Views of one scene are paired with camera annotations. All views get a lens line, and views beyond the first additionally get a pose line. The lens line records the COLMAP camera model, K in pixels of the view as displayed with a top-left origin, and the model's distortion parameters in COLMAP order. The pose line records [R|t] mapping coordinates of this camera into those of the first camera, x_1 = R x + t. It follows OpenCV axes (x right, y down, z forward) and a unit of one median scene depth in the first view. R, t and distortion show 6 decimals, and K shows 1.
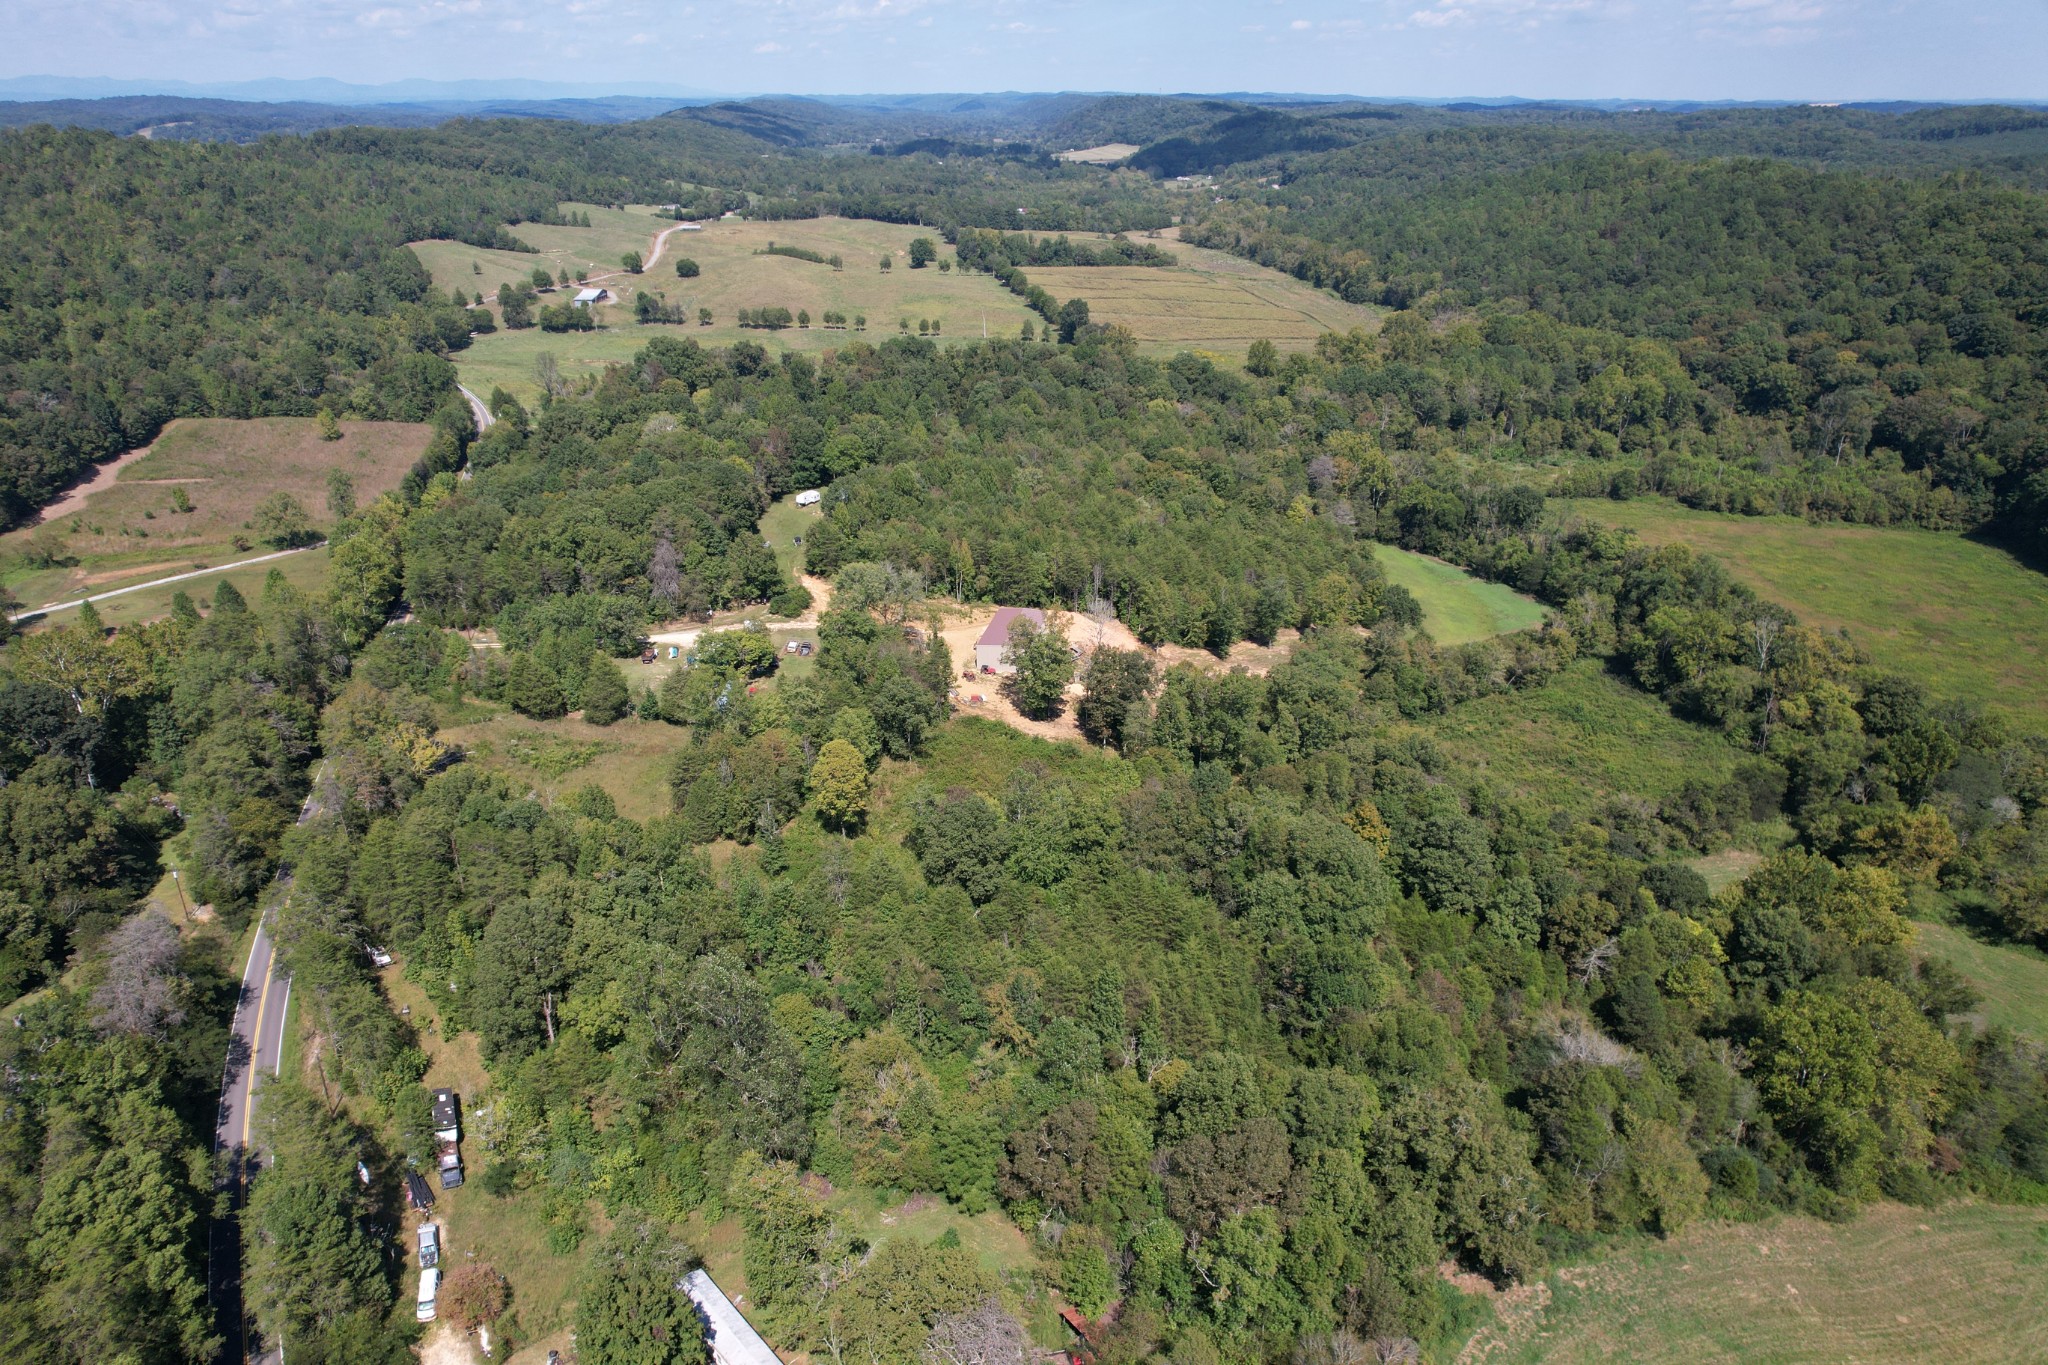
lens RADIAL K [[1311.2, 0, 998.5], [0, 1311.2, 681.1], [0, 0, 1]] dist [-0.078562, 0.071510]
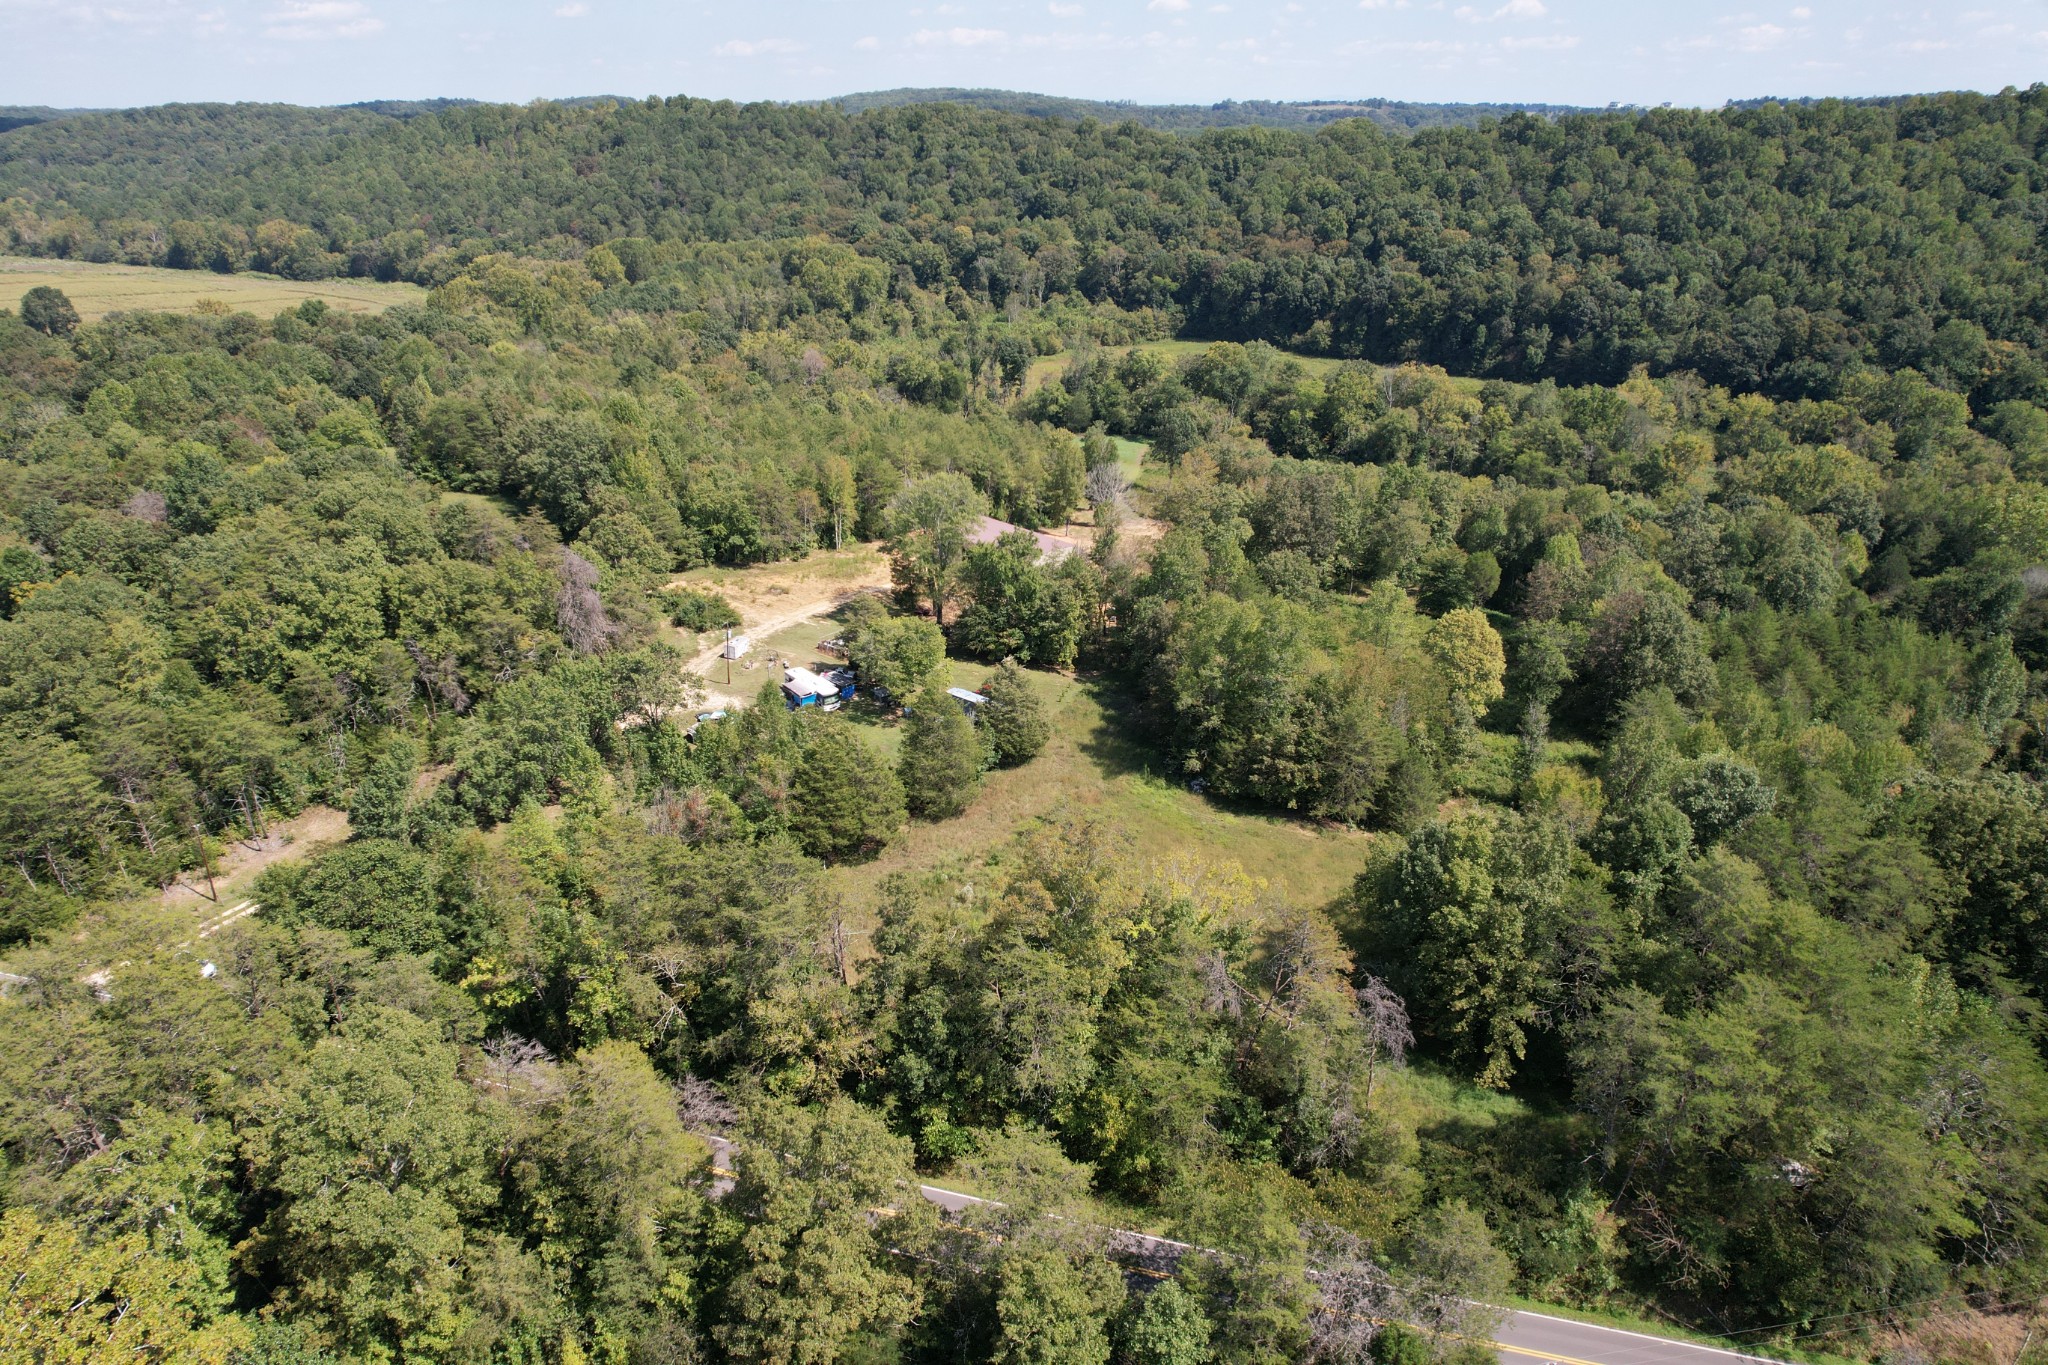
lens RADIAL K [[1311.2, 0, 1009.0], [0, 1311.2, 685.7], [0, 0, 1]] dist [-0.078562, 0.071510]
pose [[0.551460, -0.331423, 0.765539, -0.226002], [0.340016, 0.927302, 0.156523, -0.030033], [-0.761762, 0.173979, 0.624059, 0.214174]]
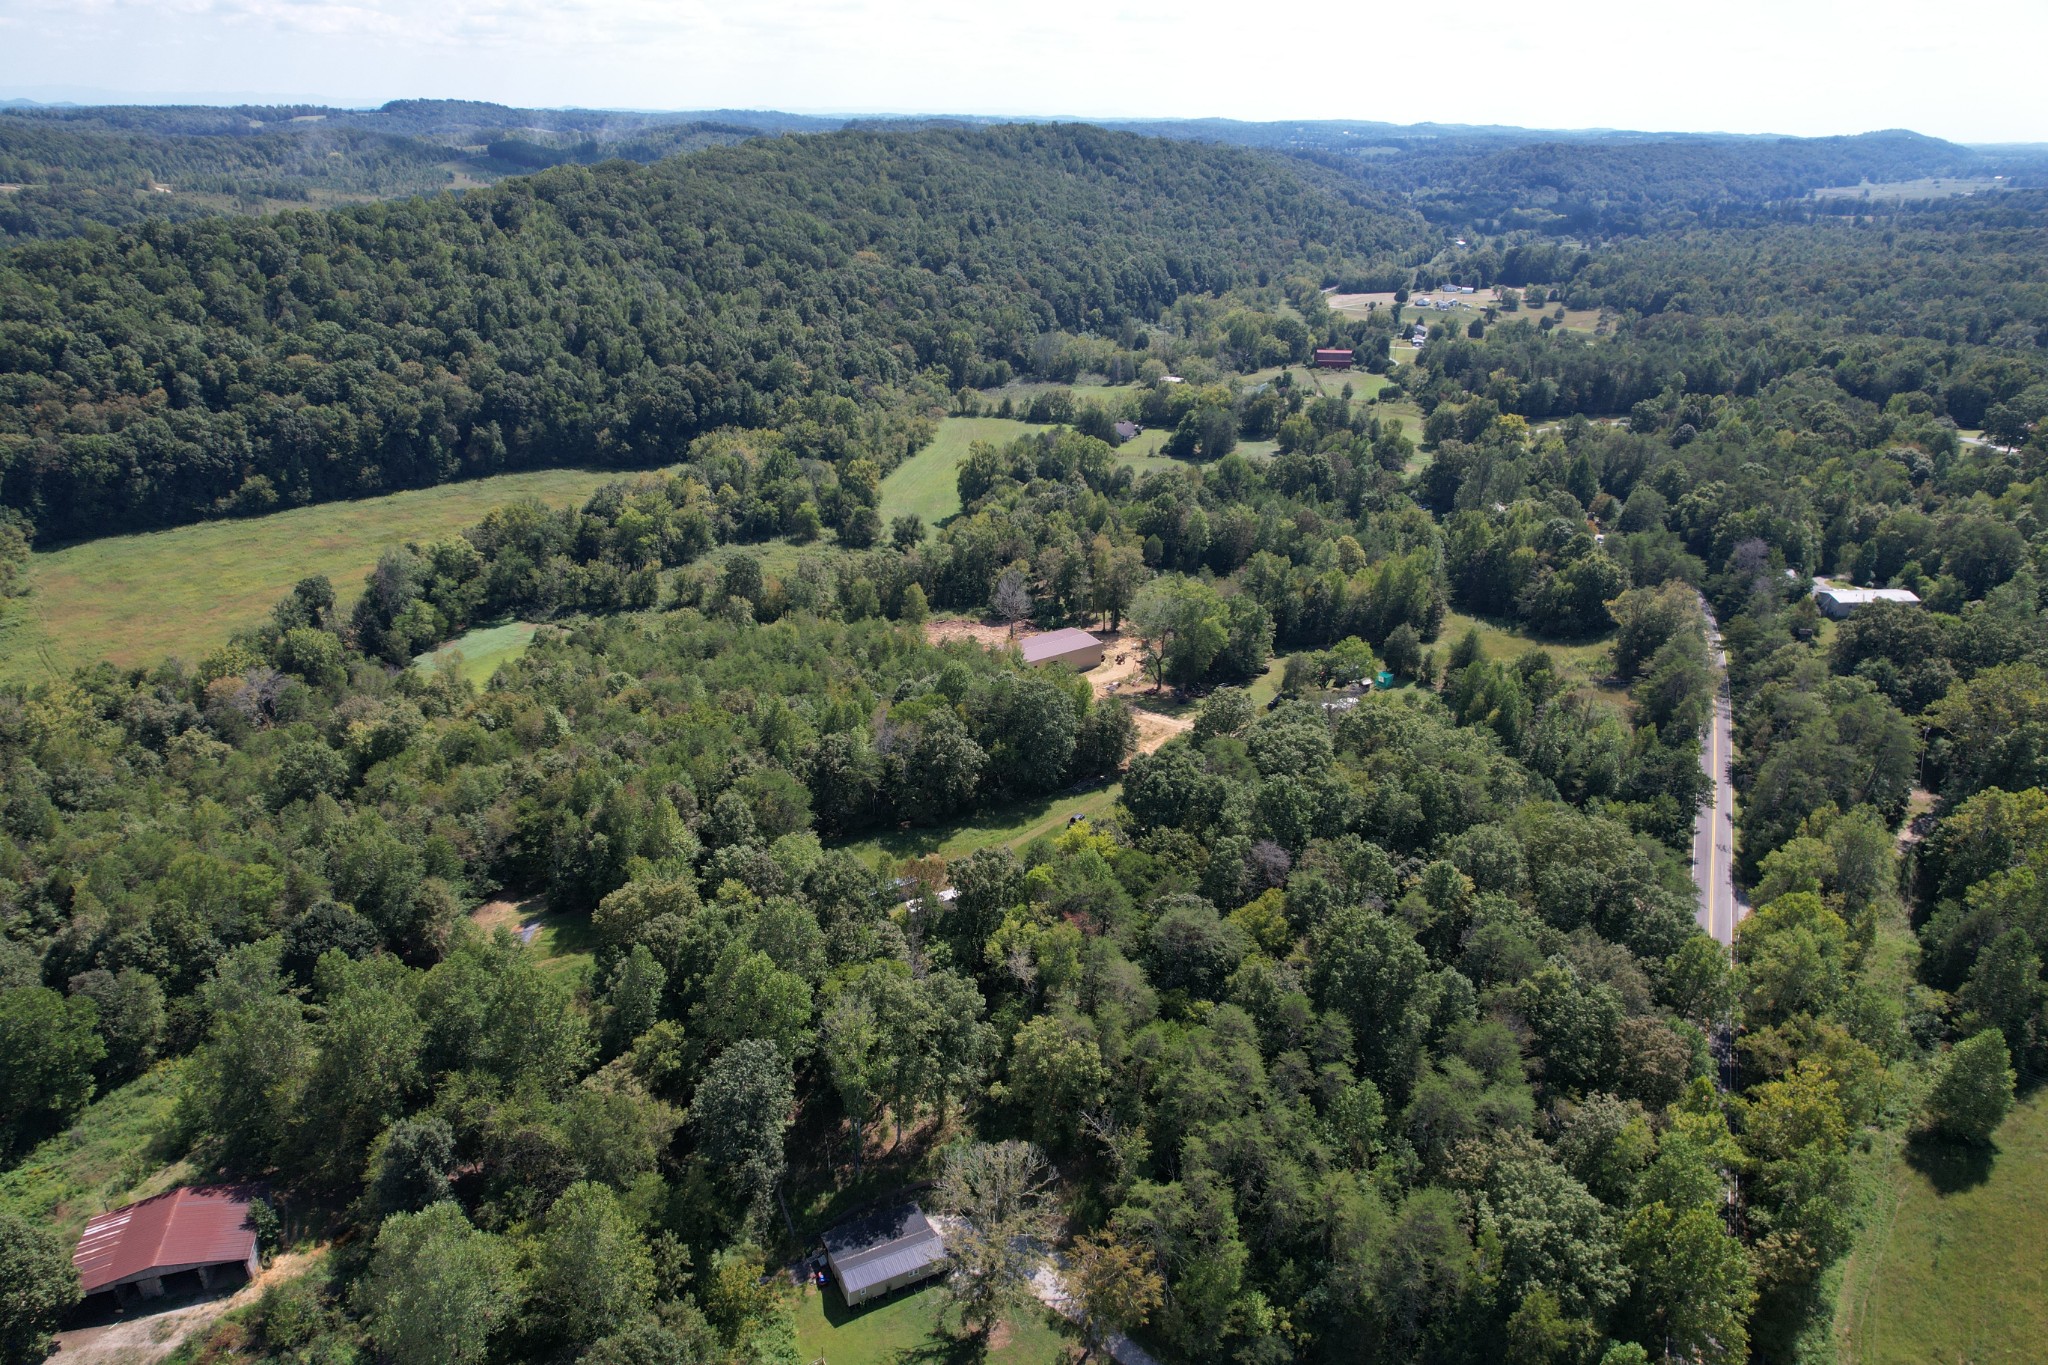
lens RADIAL K [[1311.2, 0, 1016.7], [0, 1311.2, 681.4], [0, 0, 1]] dist [-0.078562, 0.071510]
pose [[-0.750919, -0.272967, 0.601340, -0.226859], [0.261715, 0.713013, 0.650475, -0.263465], [-0.606322, 0.645833, -0.463975, 0.581199]]
